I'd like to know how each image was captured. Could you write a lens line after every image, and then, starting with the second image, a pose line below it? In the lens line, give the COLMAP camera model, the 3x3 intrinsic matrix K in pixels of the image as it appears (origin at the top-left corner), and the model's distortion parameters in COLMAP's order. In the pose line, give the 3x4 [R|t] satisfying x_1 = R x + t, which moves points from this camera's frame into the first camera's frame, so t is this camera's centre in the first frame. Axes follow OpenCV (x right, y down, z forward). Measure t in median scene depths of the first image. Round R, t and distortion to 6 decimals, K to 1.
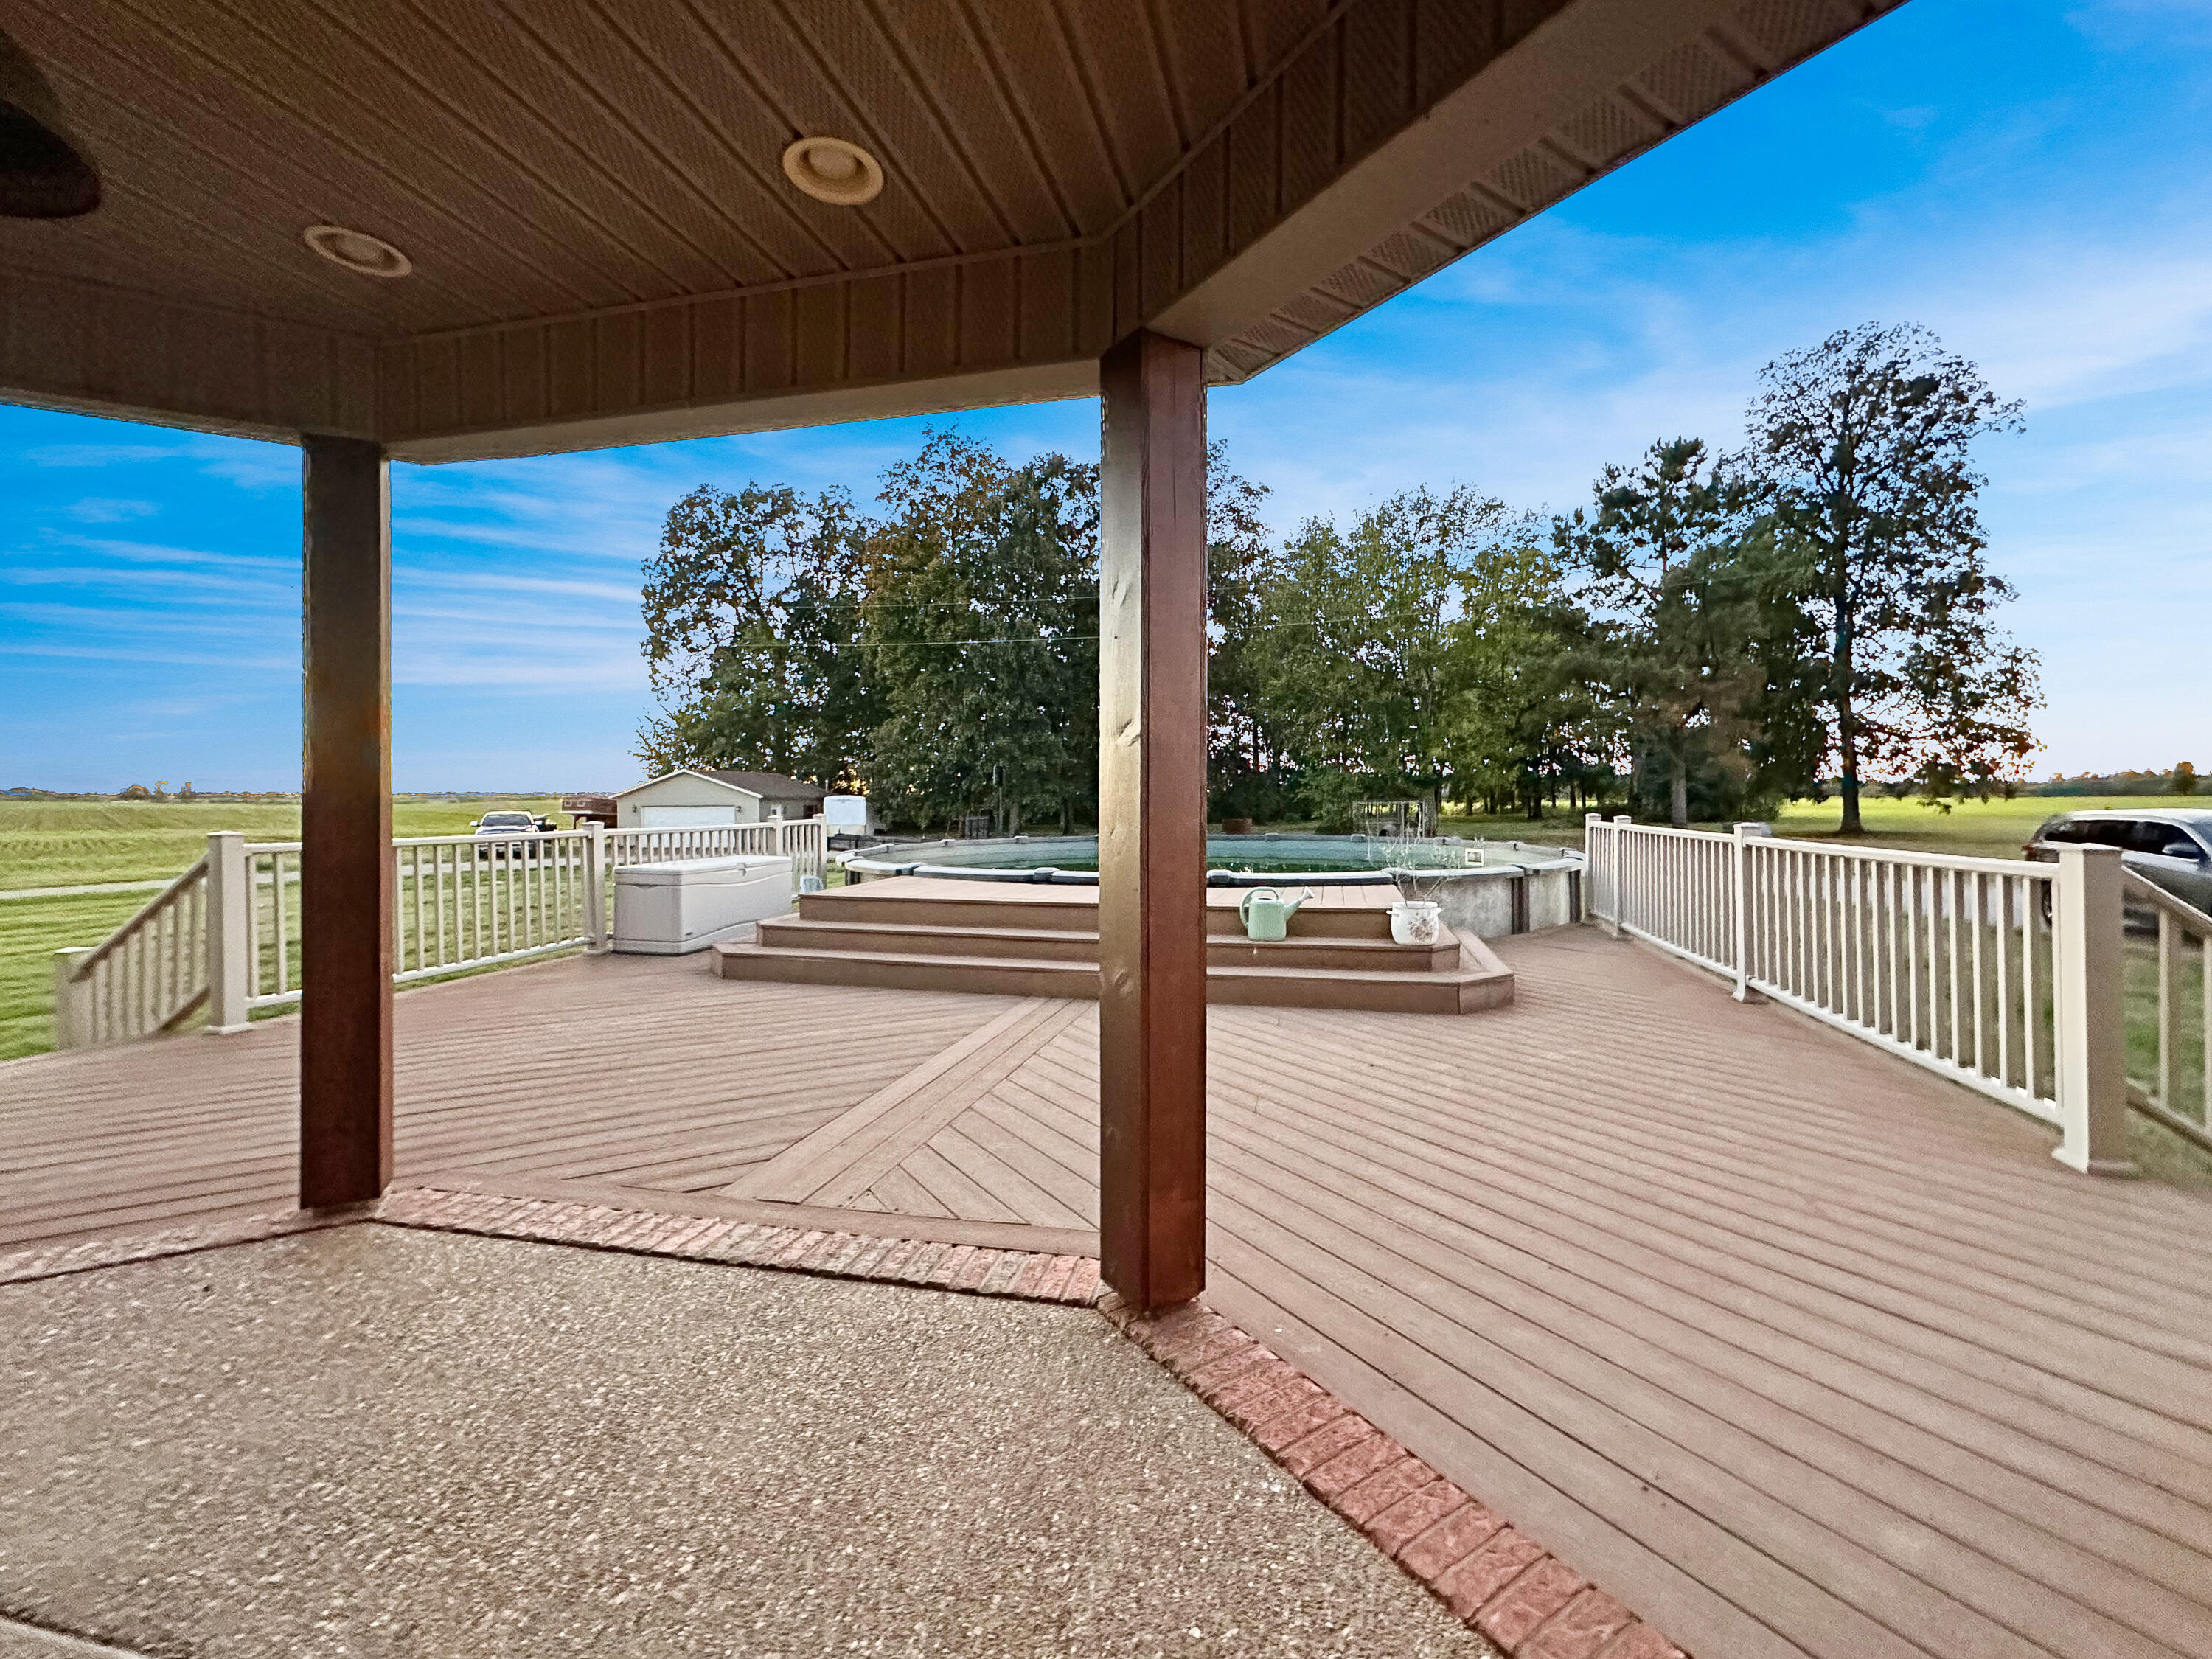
lens RADIAL K [[941.7, 0, 1113.6], [0, 941.7, 802.4], [0, 0, 1]] dist [0.001106, 0.000259]
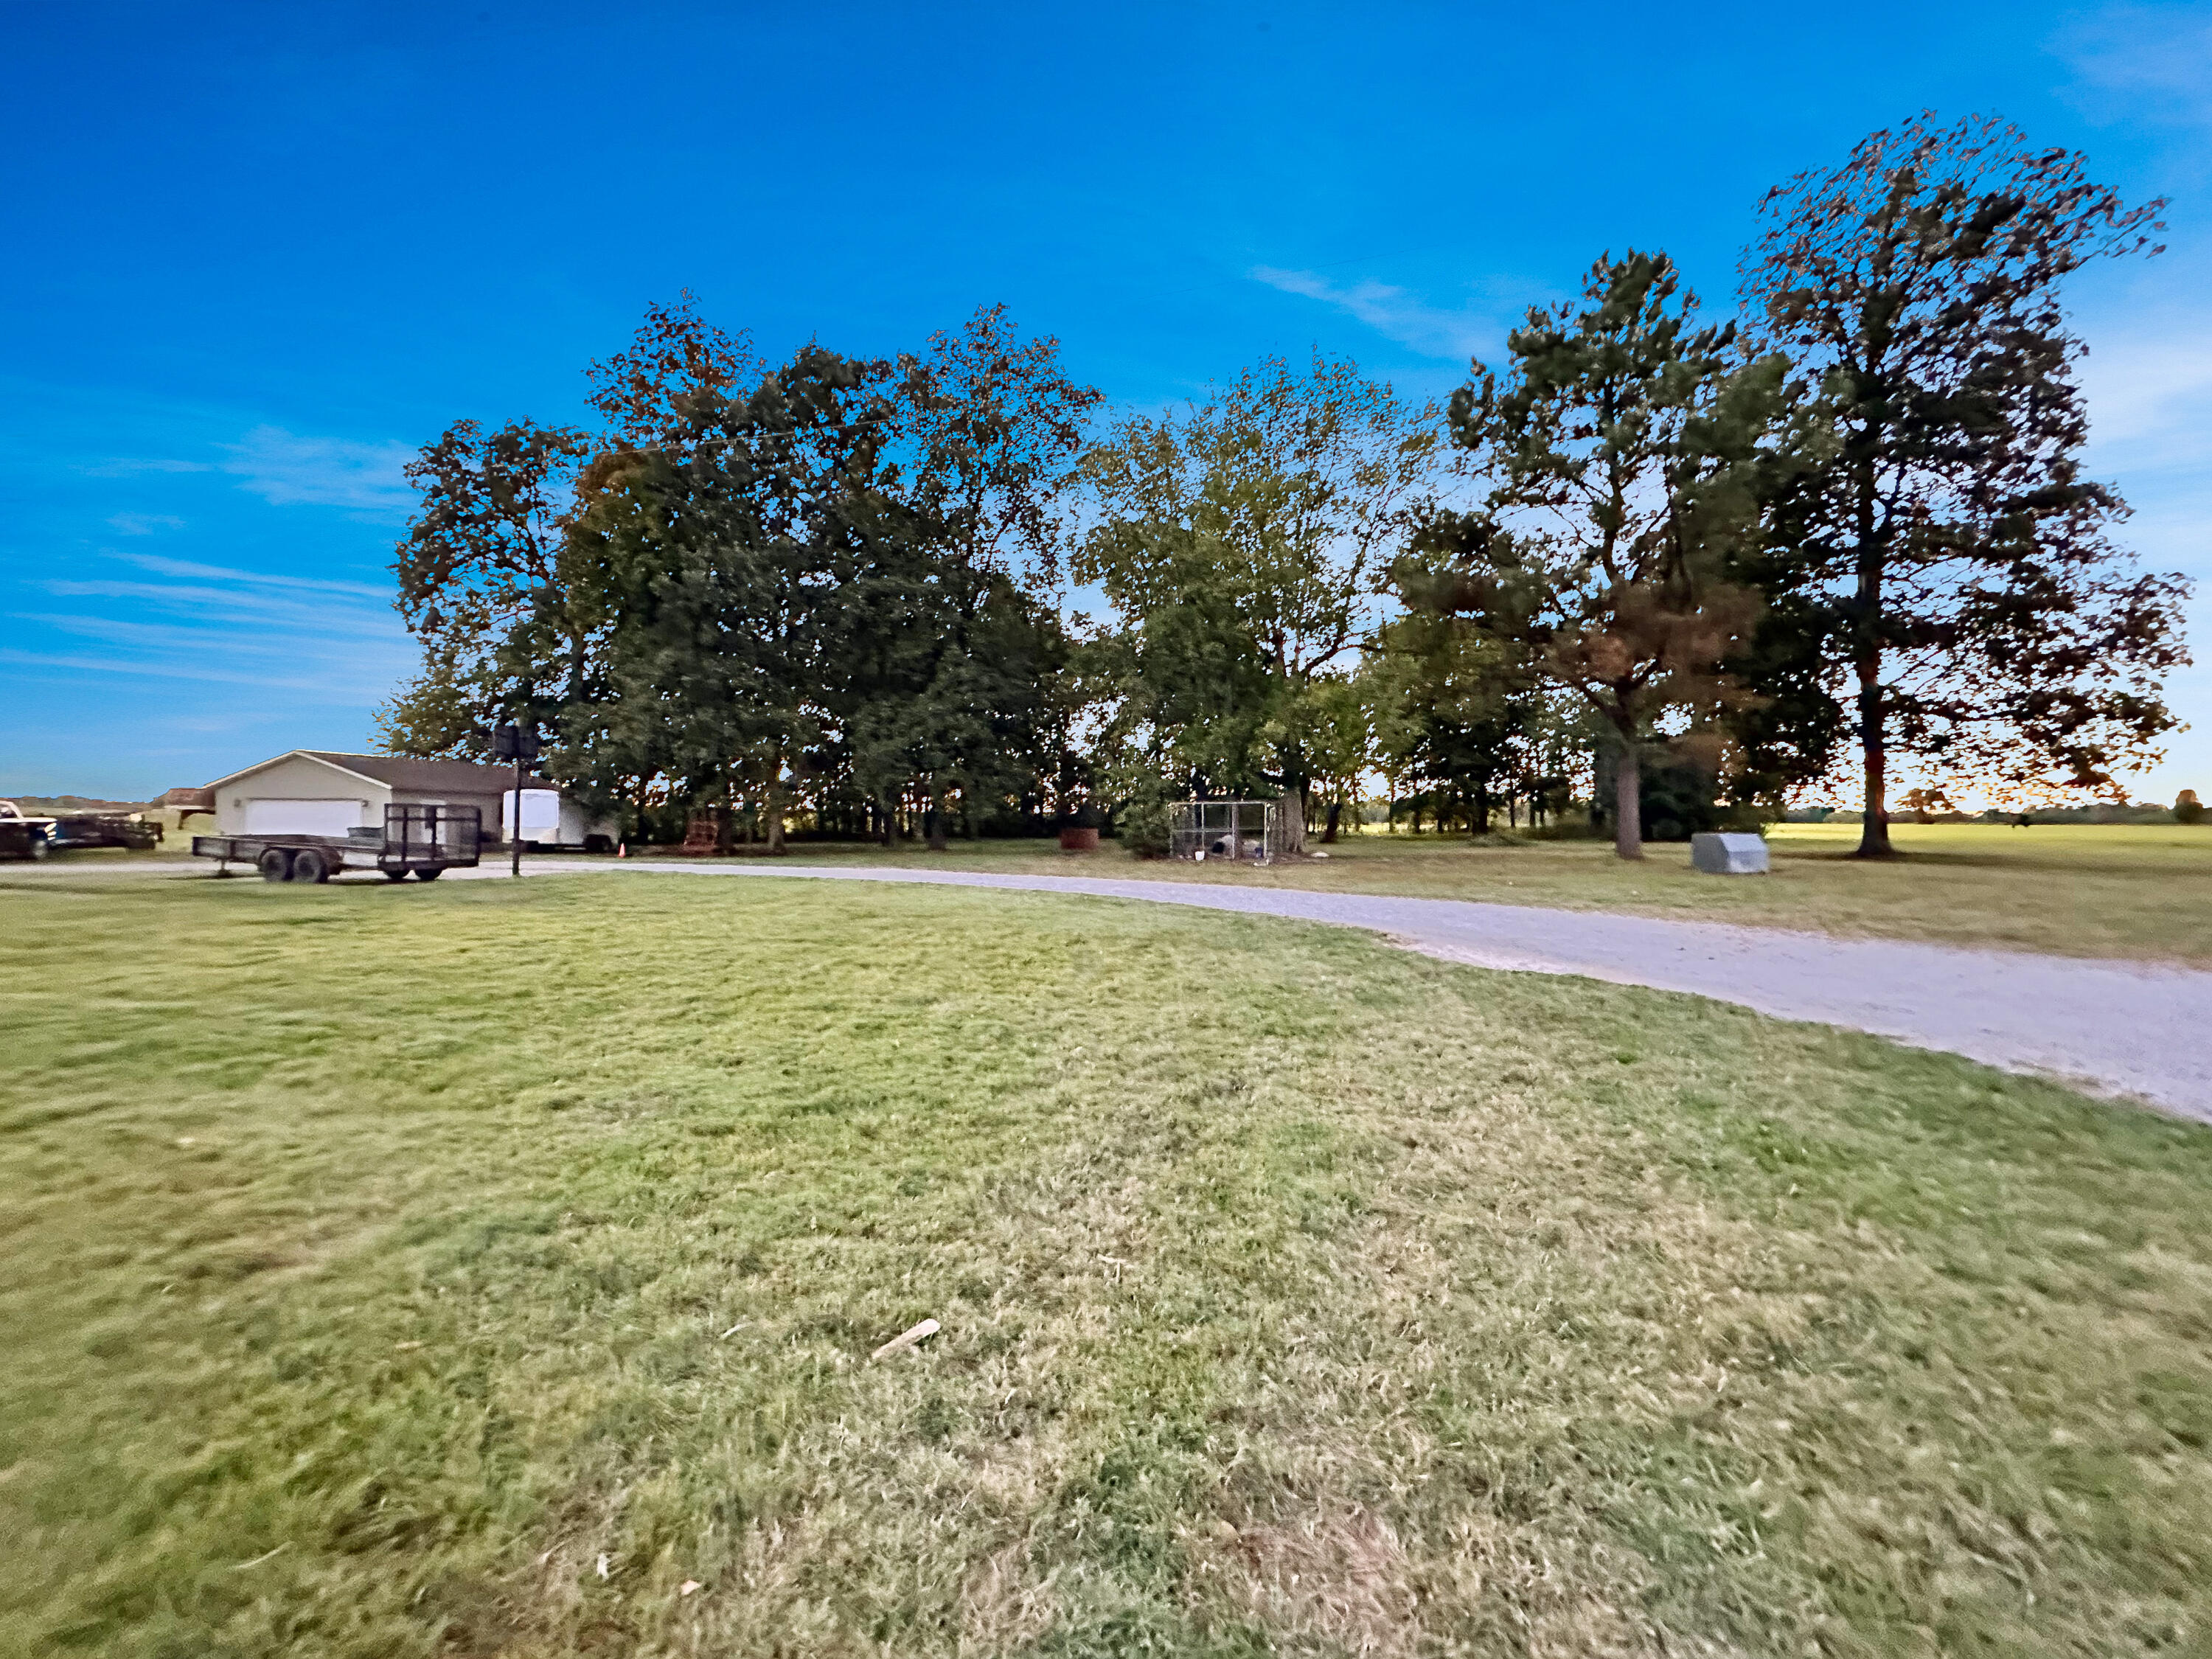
lens RADIAL K [[896.2, 0, 1106.0], [0, 896.2, 829.5], [0, 0, 1]] dist [-0.001190, 0.000080]
pose [[0.999898, 0.012903, -0.006071, 0.175770], [-0.012864, 0.999897, 0.006318, 0.014151], [0.006152, -0.006239, 0.999962, 0.272865]]
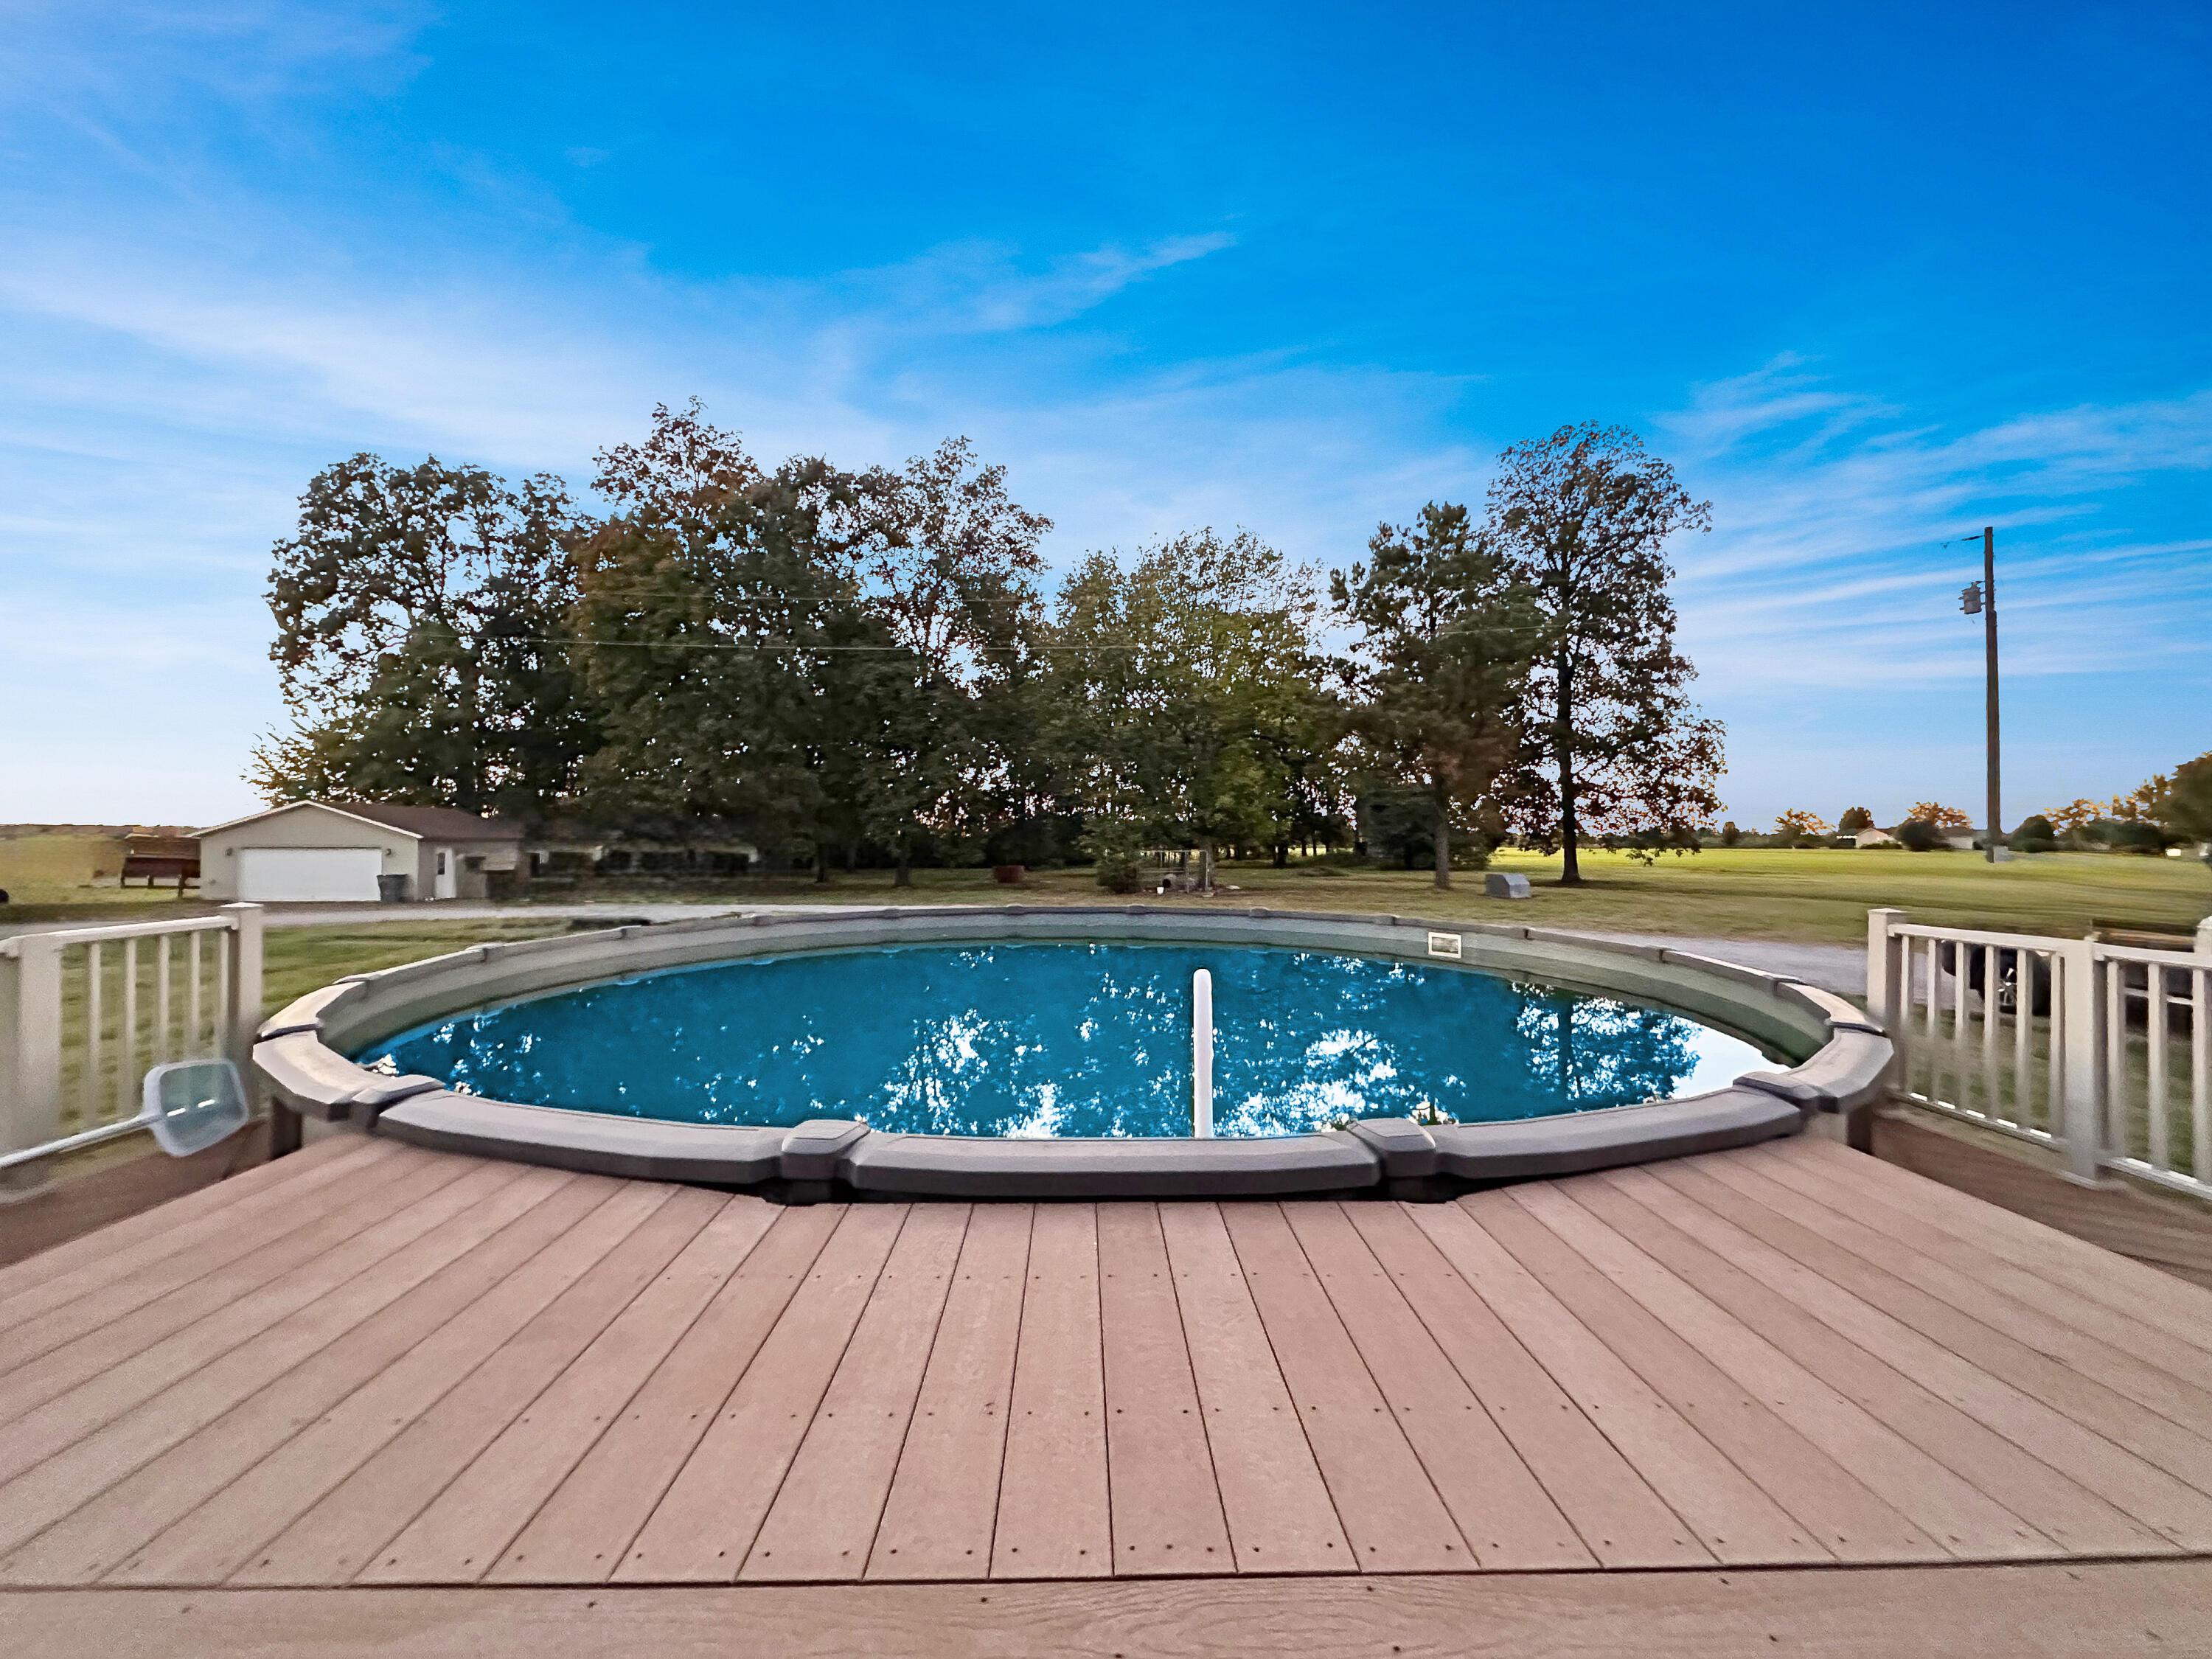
lens RADIAL K [[896.2, 0, 1106.0], [0, 896.2, 829.5], [0, 0, 1]] dist [-0.001190, 0.000080]
pose [[0.966173, 0.013735, 0.257529, -0.009246], [-0.009229, 0.999783, -0.018701, -0.003555], [-0.257730, 0.015692, 0.966090, 0.109594]]
